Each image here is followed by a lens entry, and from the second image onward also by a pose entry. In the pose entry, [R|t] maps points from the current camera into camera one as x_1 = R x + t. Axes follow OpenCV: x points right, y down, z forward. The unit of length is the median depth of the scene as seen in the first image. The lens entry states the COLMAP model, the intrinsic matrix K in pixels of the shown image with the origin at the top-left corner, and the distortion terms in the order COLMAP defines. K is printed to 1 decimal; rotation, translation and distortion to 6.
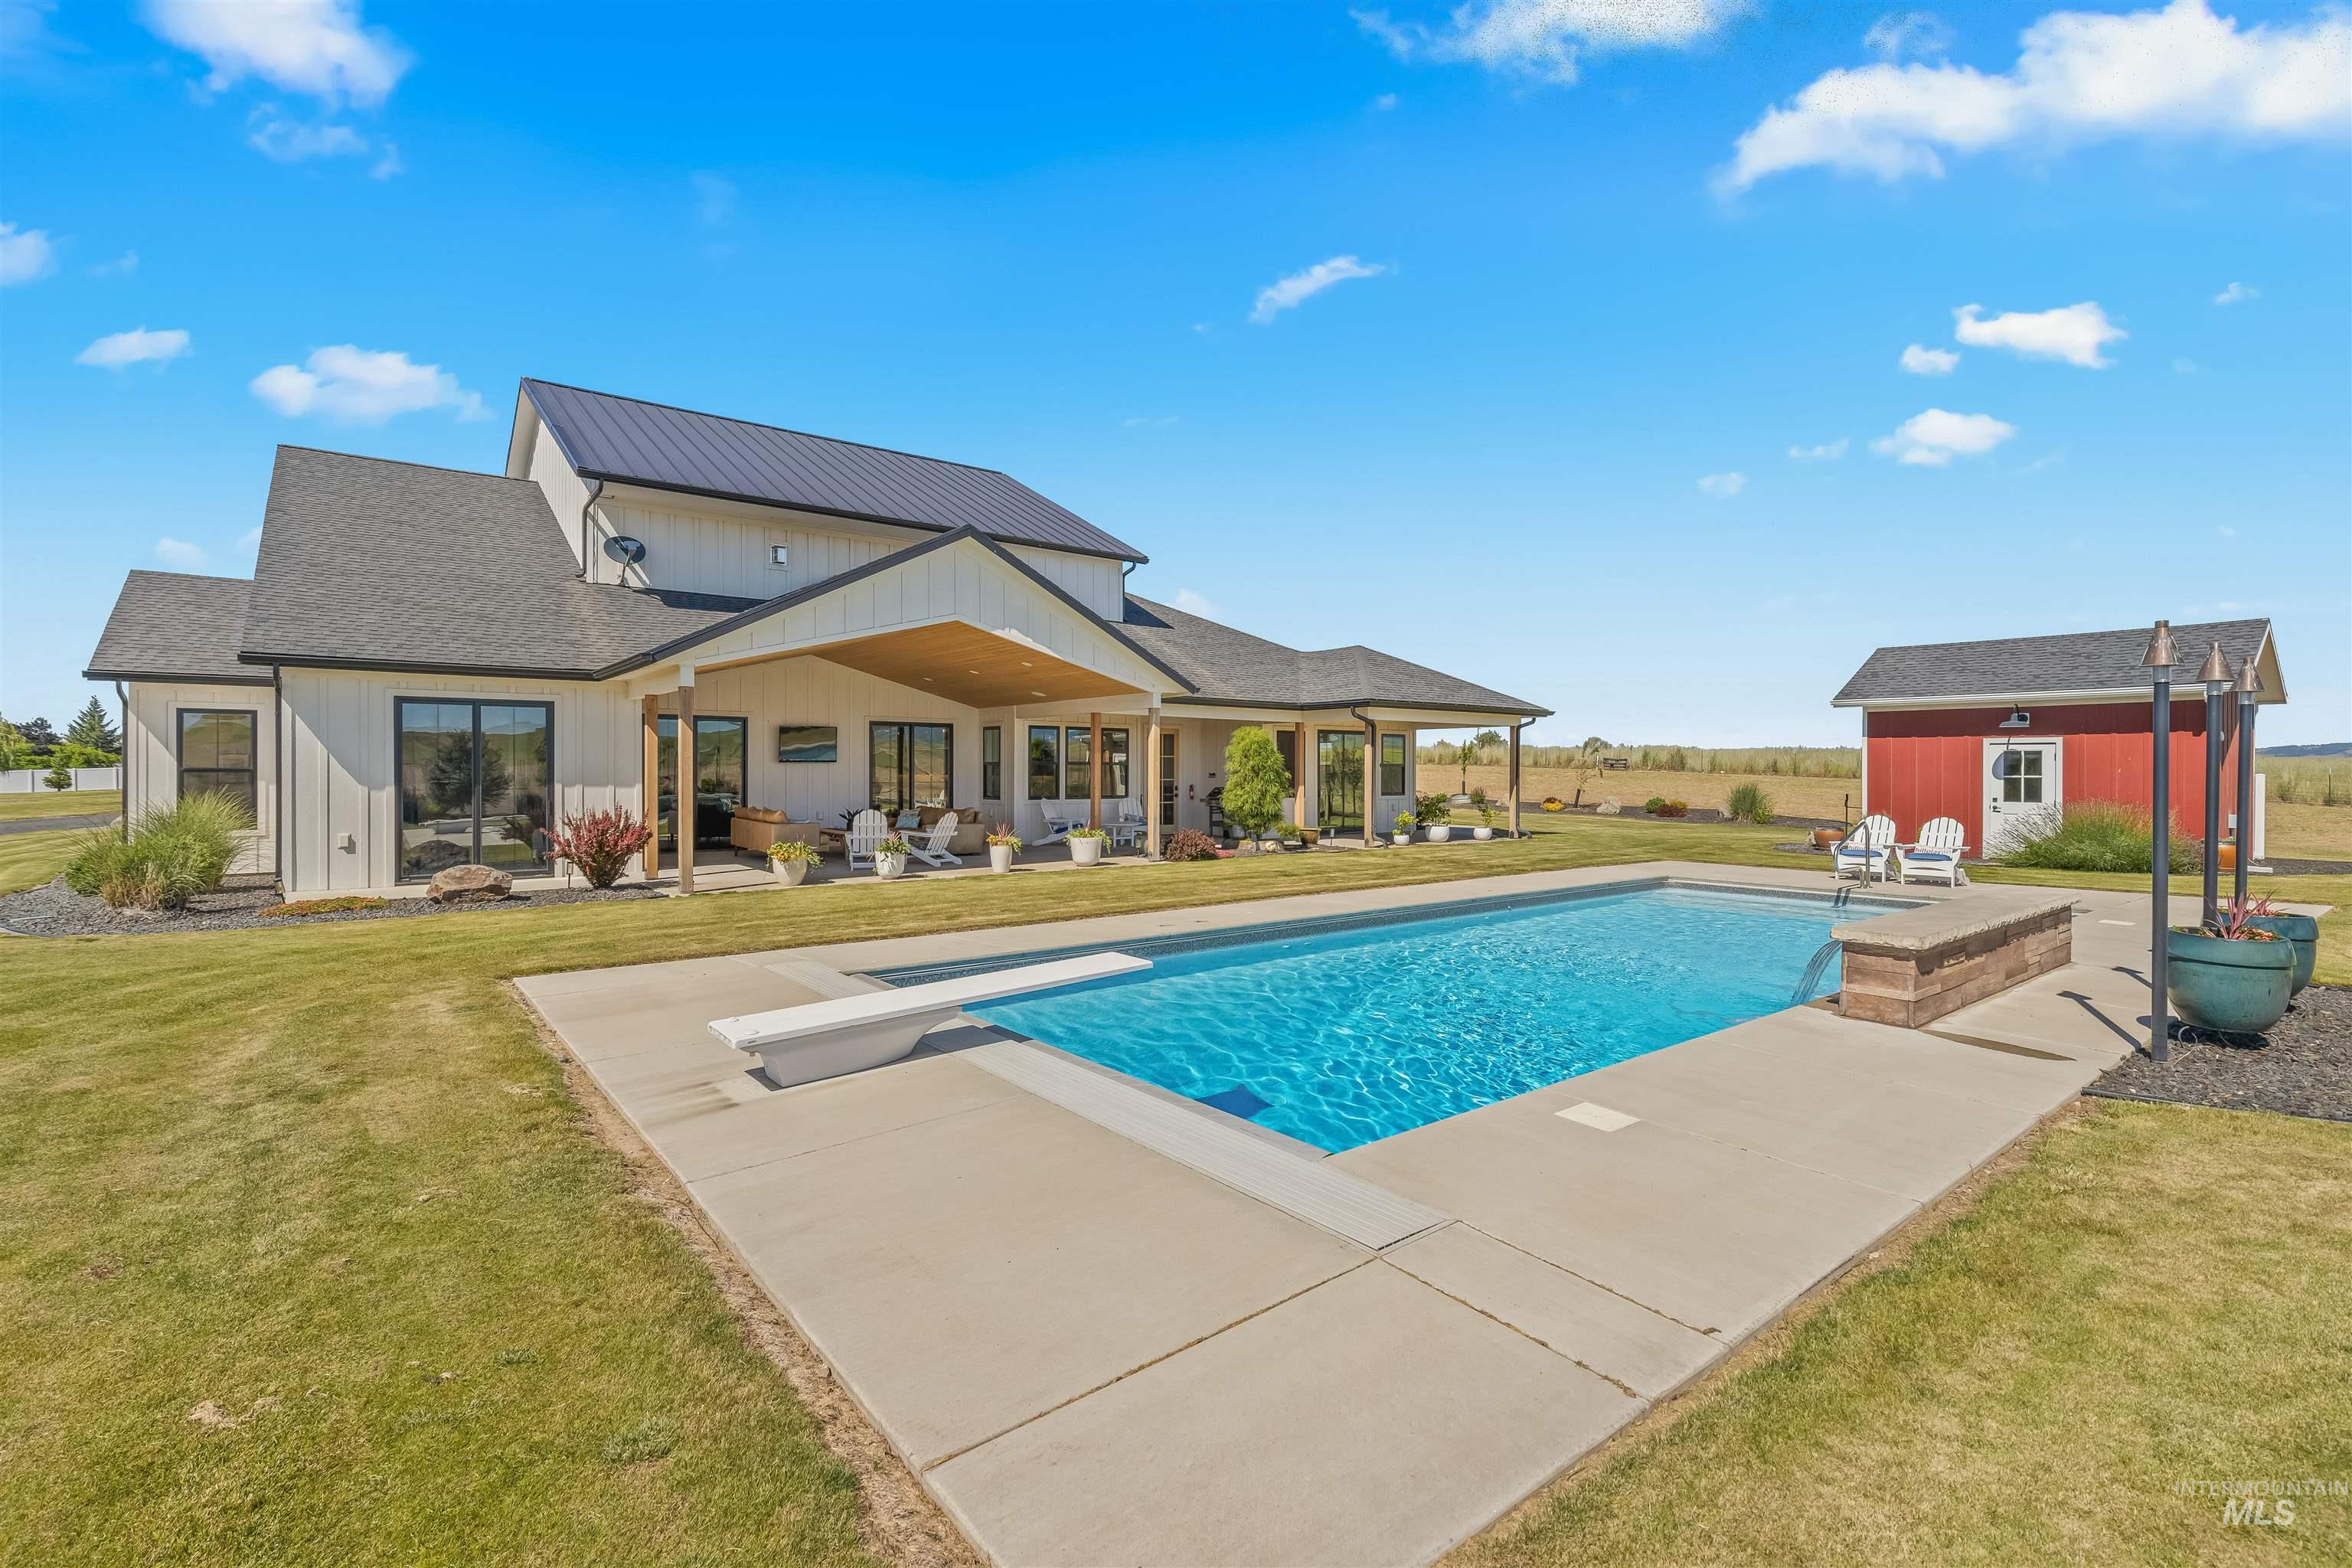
lens RADIAL K [[1064.6, 0, 1176.0], [0, 1064.6, 784.0], [0, 0, 1]] dist [0.000011, -0.000003]
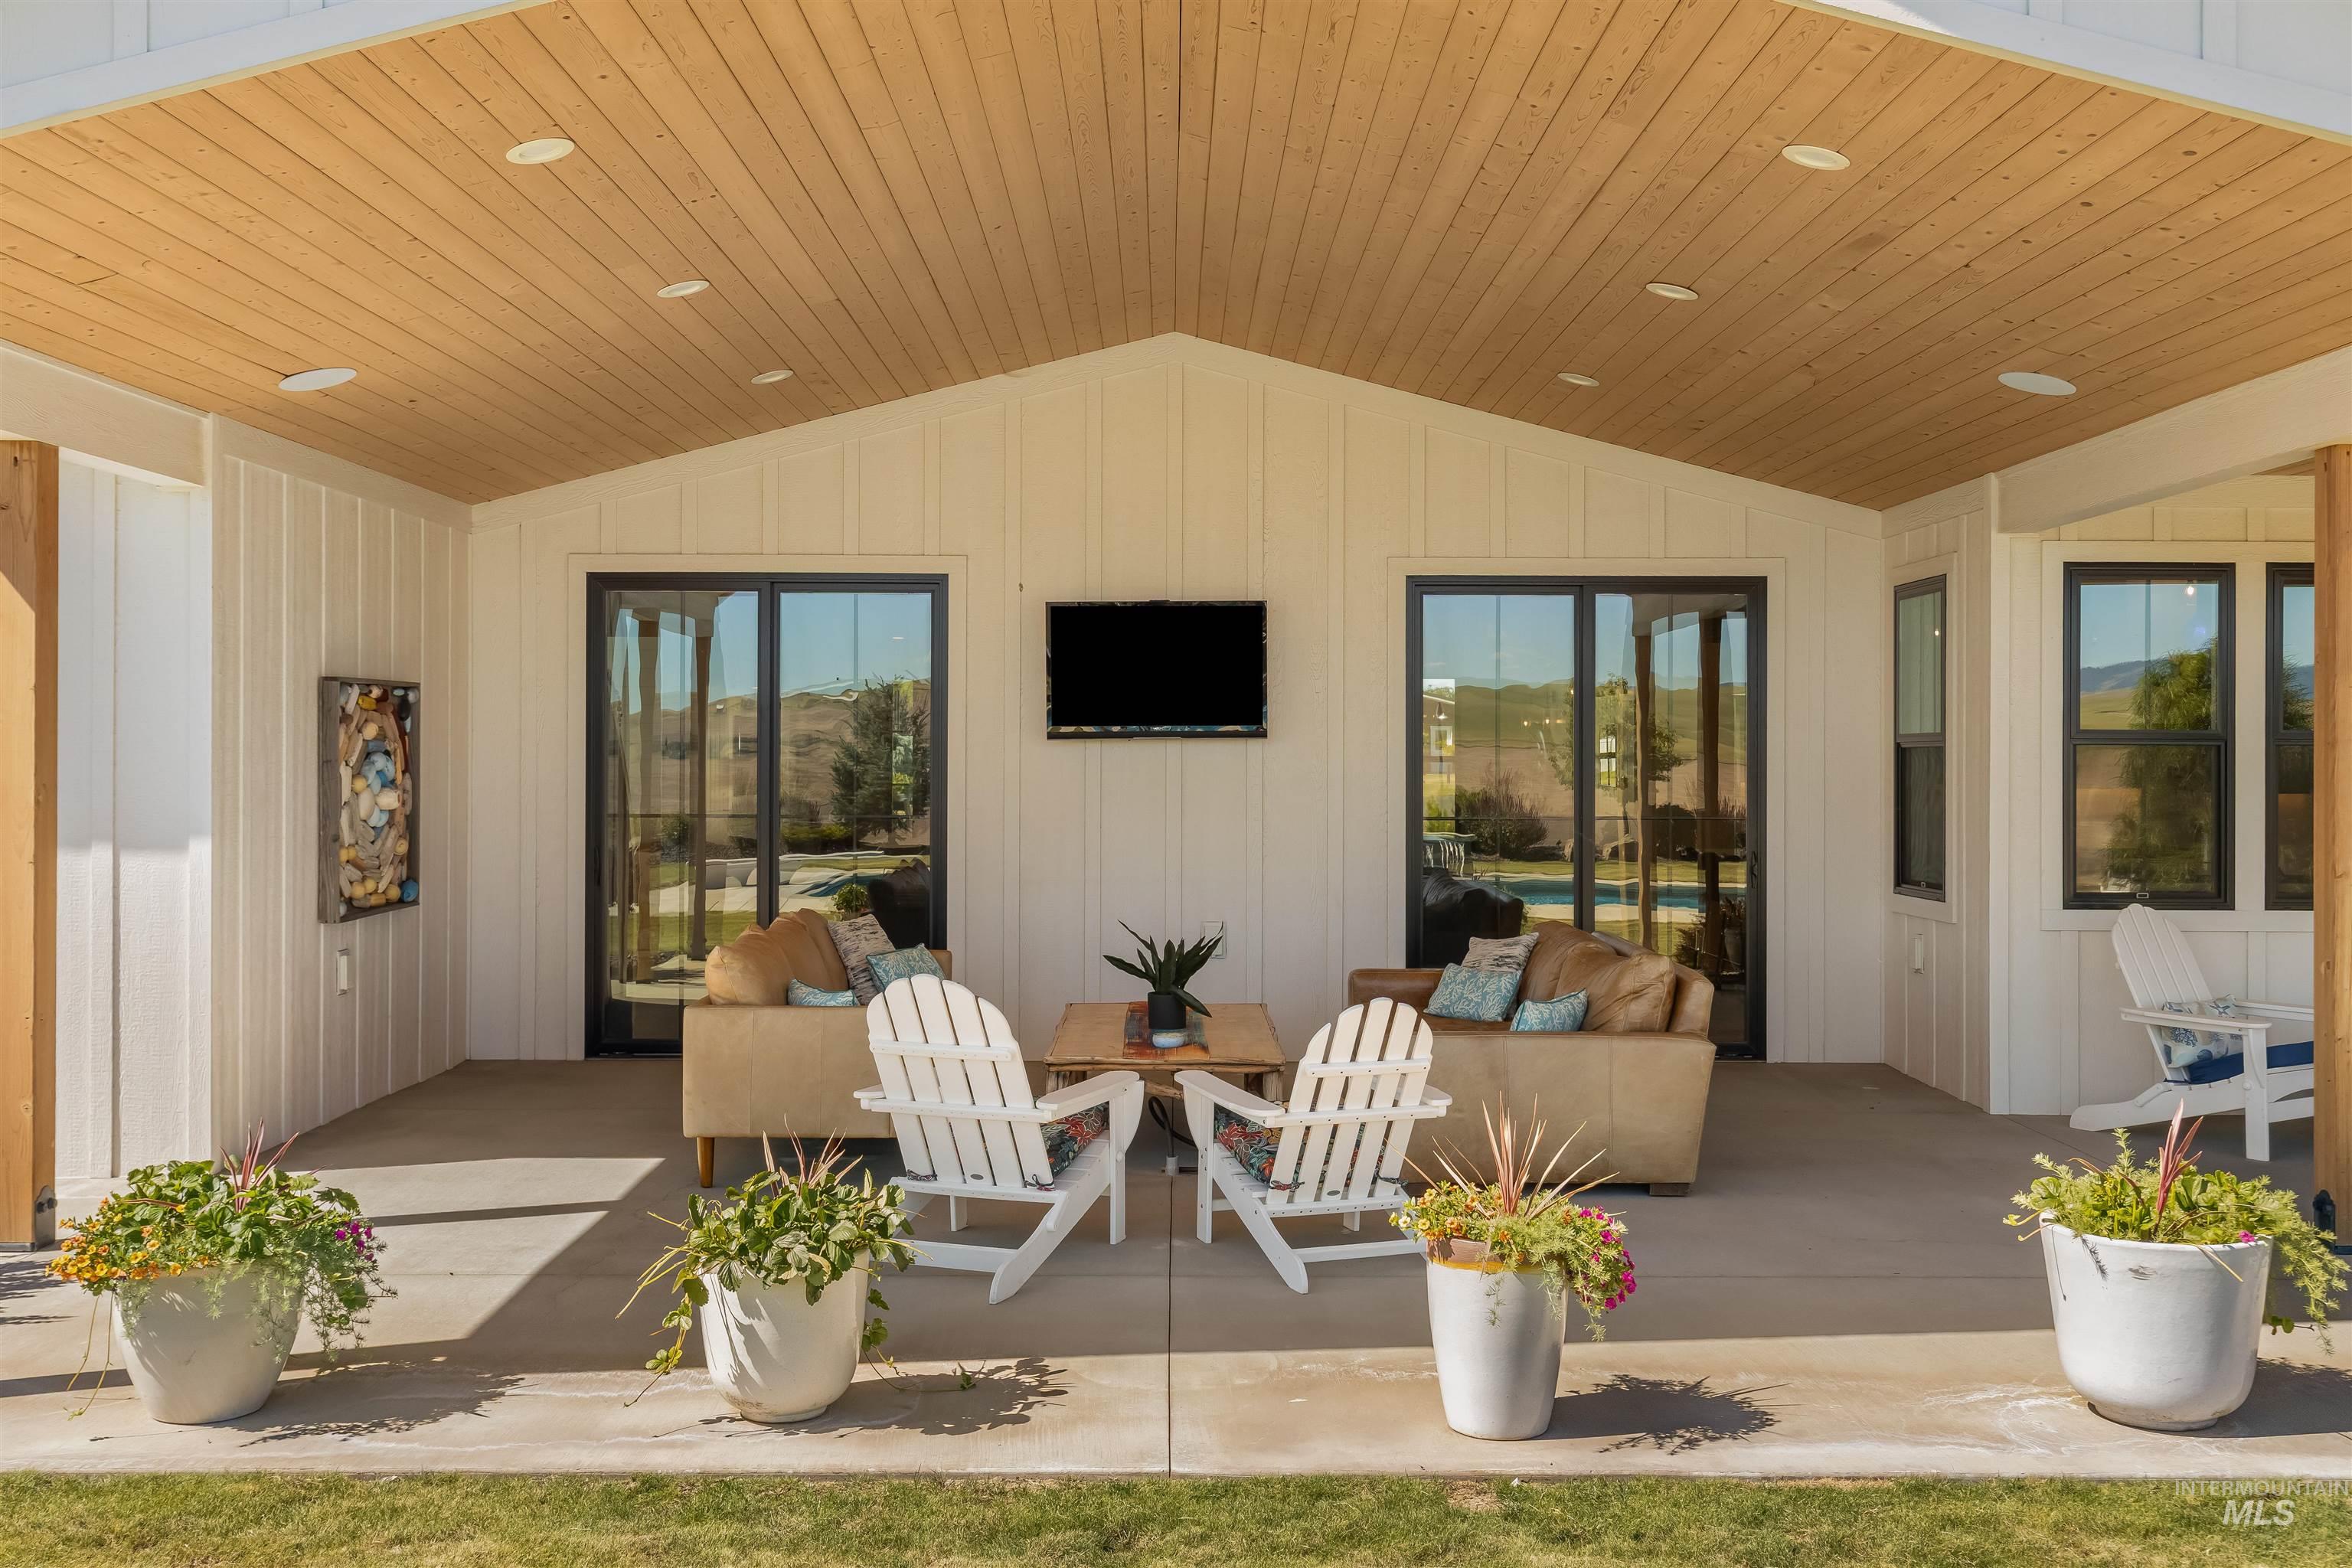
lens RADIAL K [[2356.9, 0, 1176.0], [0, 2356.9, 784.0], [0, 0, 1]] dist [0.004891, 0.006499]
pose [[0.786484, 0.007207, -0.617568, 0.013348], [-0.004239, 0.999971, 0.006272, -0.012405], [0.617596, -0.002315, 0.786492, 0.507712]]
